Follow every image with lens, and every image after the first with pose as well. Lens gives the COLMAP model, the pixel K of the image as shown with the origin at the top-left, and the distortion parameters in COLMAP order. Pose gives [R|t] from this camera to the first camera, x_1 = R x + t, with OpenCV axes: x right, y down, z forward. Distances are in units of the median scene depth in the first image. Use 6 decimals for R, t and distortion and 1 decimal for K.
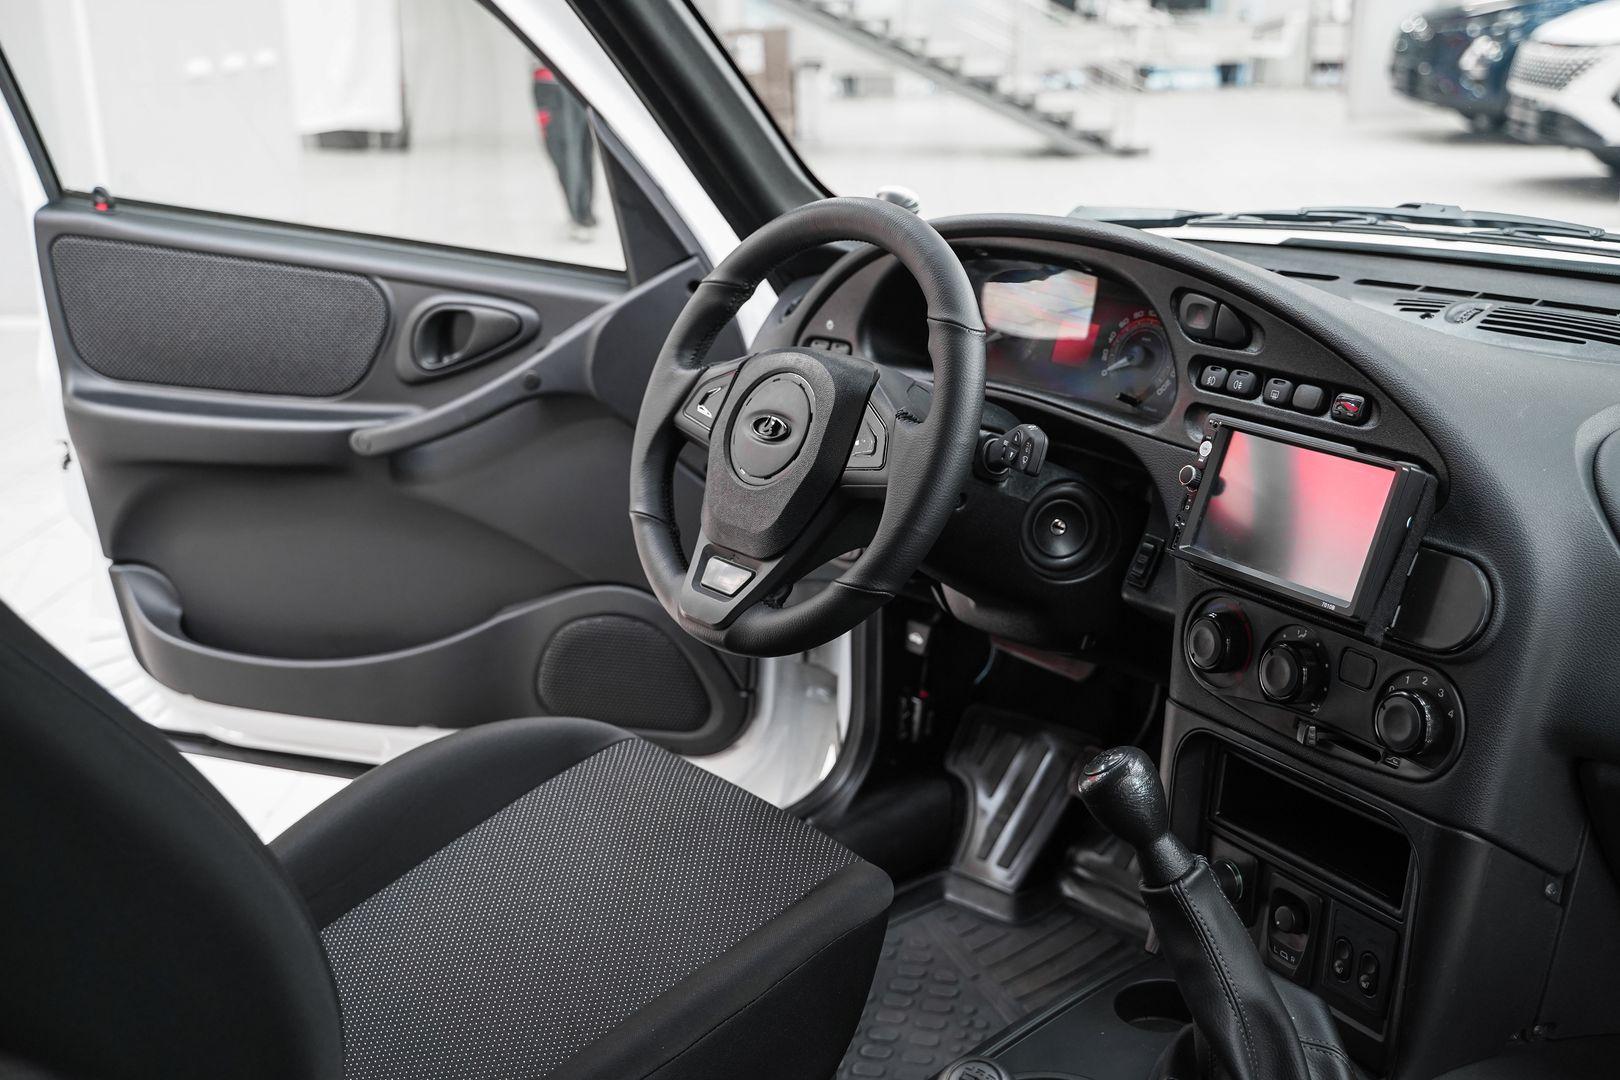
lens RADIAL K [[1735.5, 0, 813.7], [0, 1735.5, 512.9], [0, 0, 1]] dist [-0.037964, 0.043727]
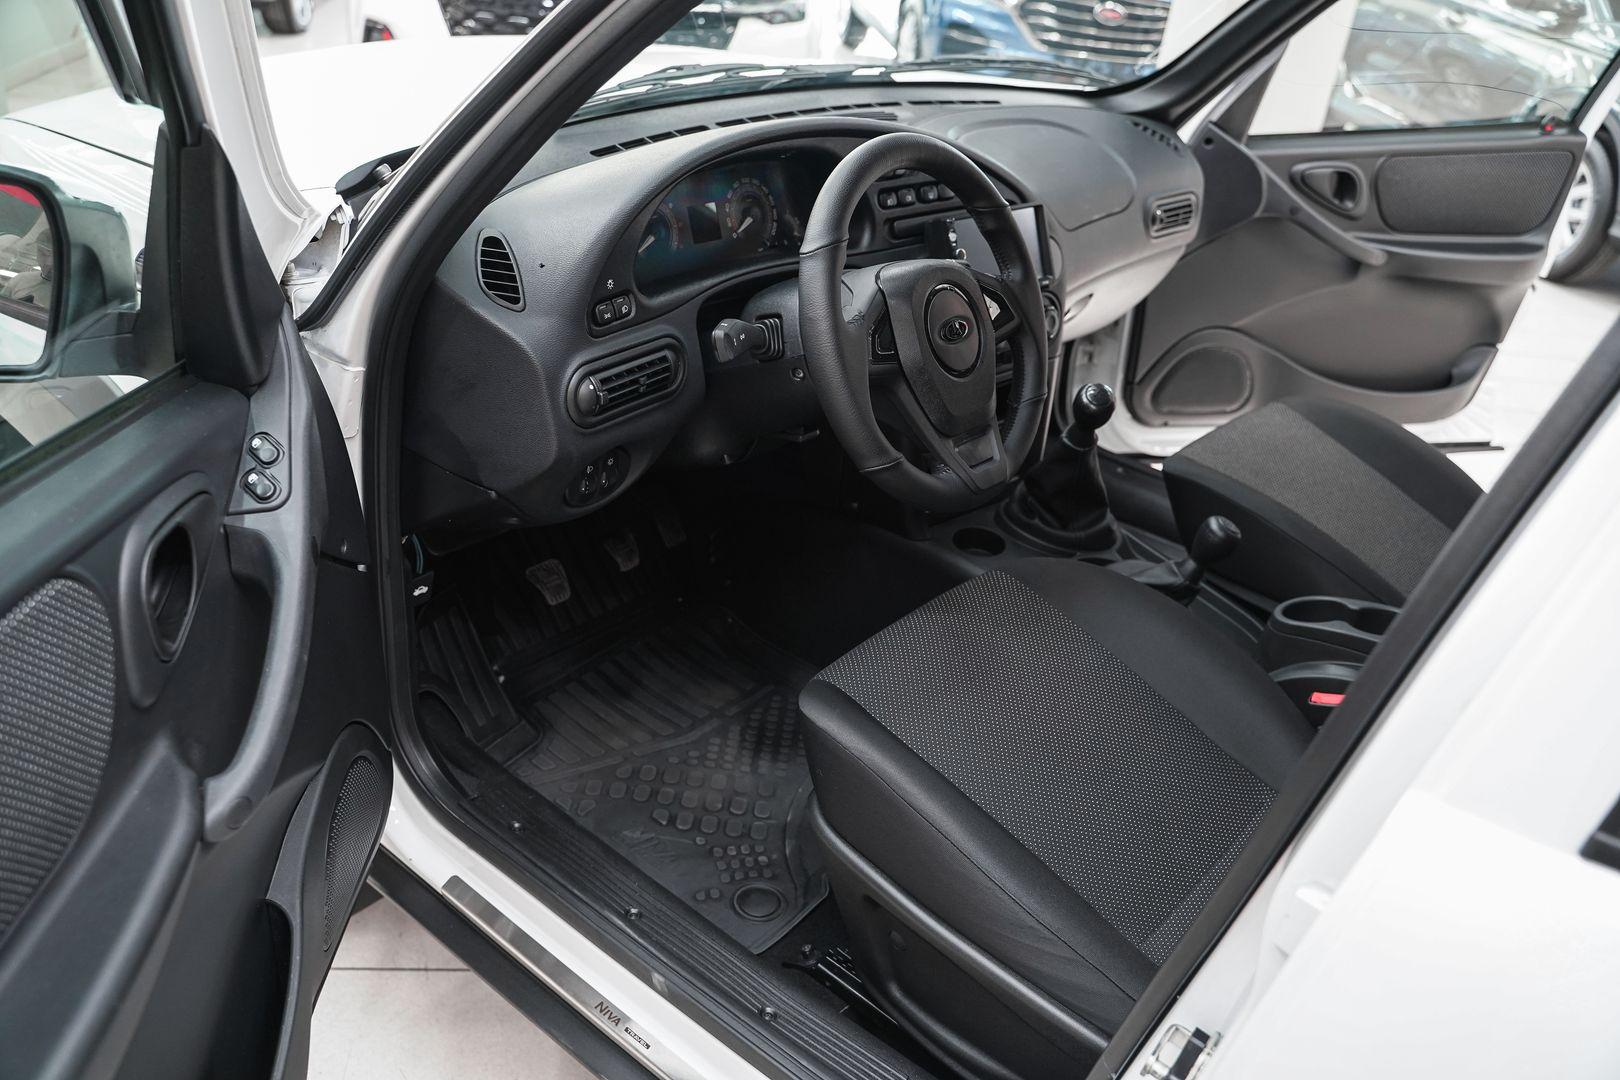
lens RADIAL K [[1300.1, 0, 810.0], [0, 1300.1, 540.0], [0, 0, 1]] dist [-0.120338, 0.094649]
pose [[-0.181669, -0.477345, 0.859731, -0.858503], [0.193094, 0.839943, 0.507160, -0.404257], [-0.964215, 0.258144, -0.060419, 1.165011]]
